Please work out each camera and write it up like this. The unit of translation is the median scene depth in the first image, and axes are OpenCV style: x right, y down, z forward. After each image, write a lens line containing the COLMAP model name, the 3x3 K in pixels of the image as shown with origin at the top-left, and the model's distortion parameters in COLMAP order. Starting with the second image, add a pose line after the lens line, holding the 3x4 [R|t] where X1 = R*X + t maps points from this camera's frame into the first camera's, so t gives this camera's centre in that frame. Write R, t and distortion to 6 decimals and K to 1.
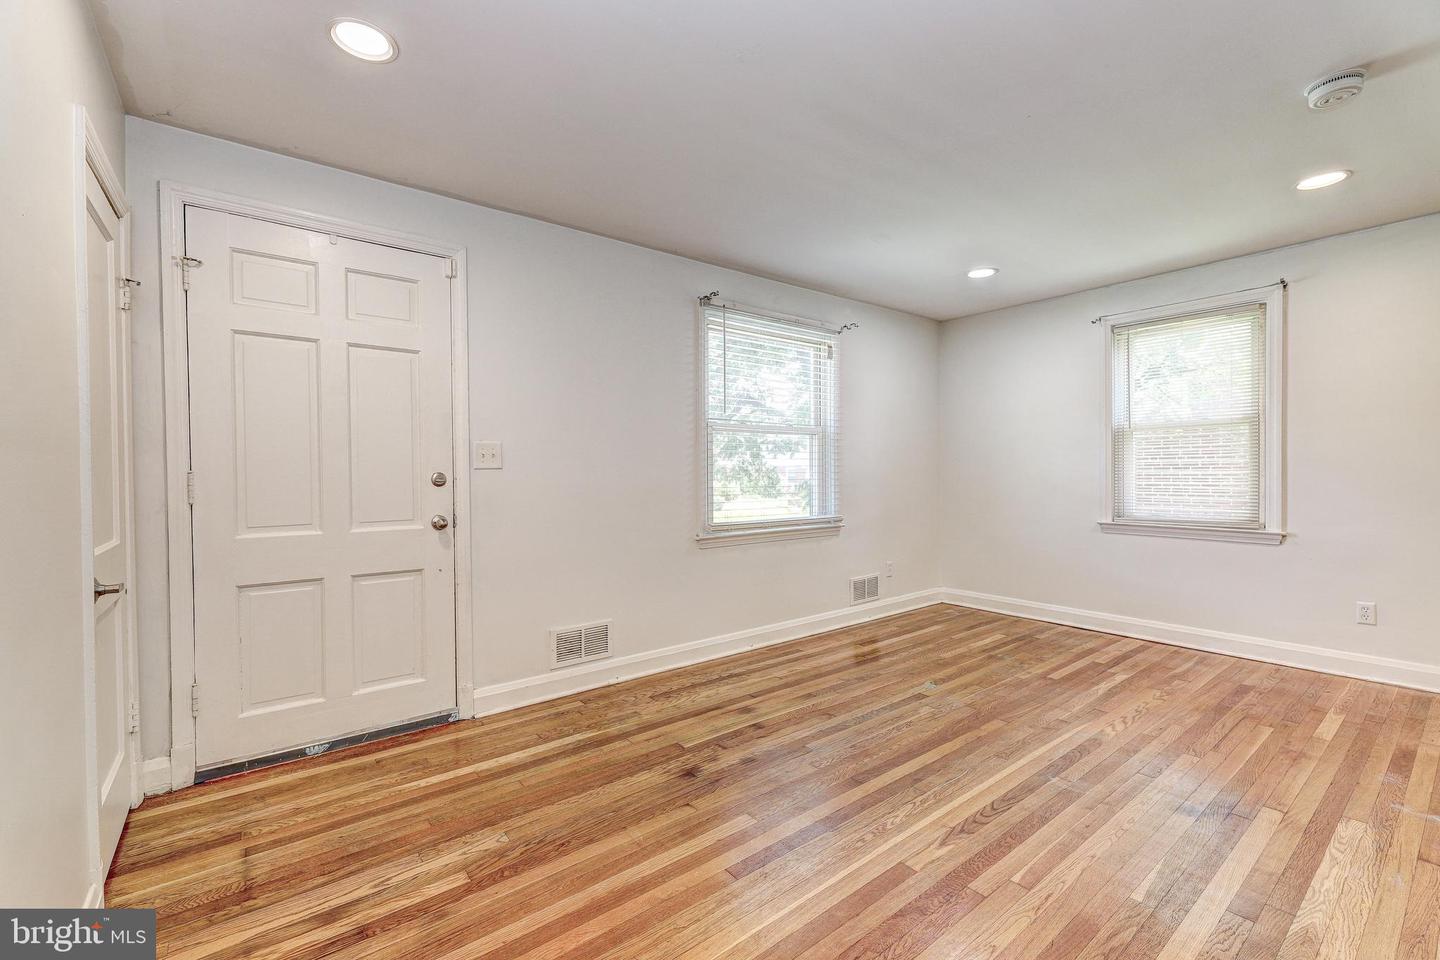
lens RADIAL K [[601.7, 0, 711.0], [0, 601.7, 482.0], [0, 0, 1]] dist [0.001600, -0.003224]
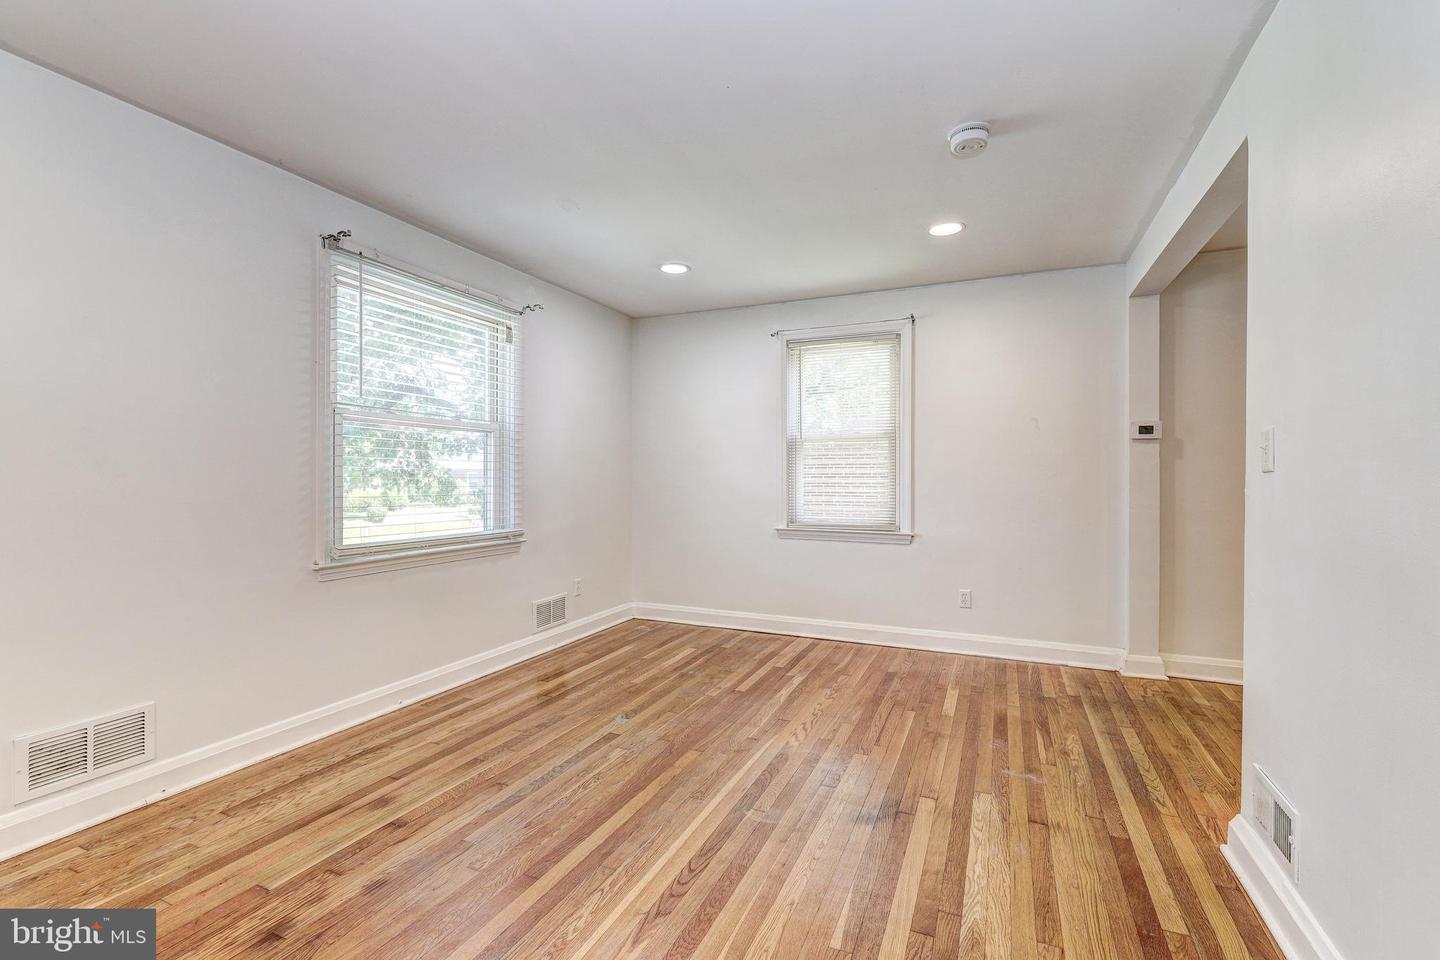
lens RADIAL K [[634.9, 0, 715.1], [0, 634.9, 481.0], [0, 0, 1]] dist [0.001629, -0.002460]
pose [[0.879671, 0.007139, 0.475530, 0.039440], [-0.001783, 0.999930, -0.011713, -0.001913], [-0.475580, 0.009455, 0.879622, 0.110499]]
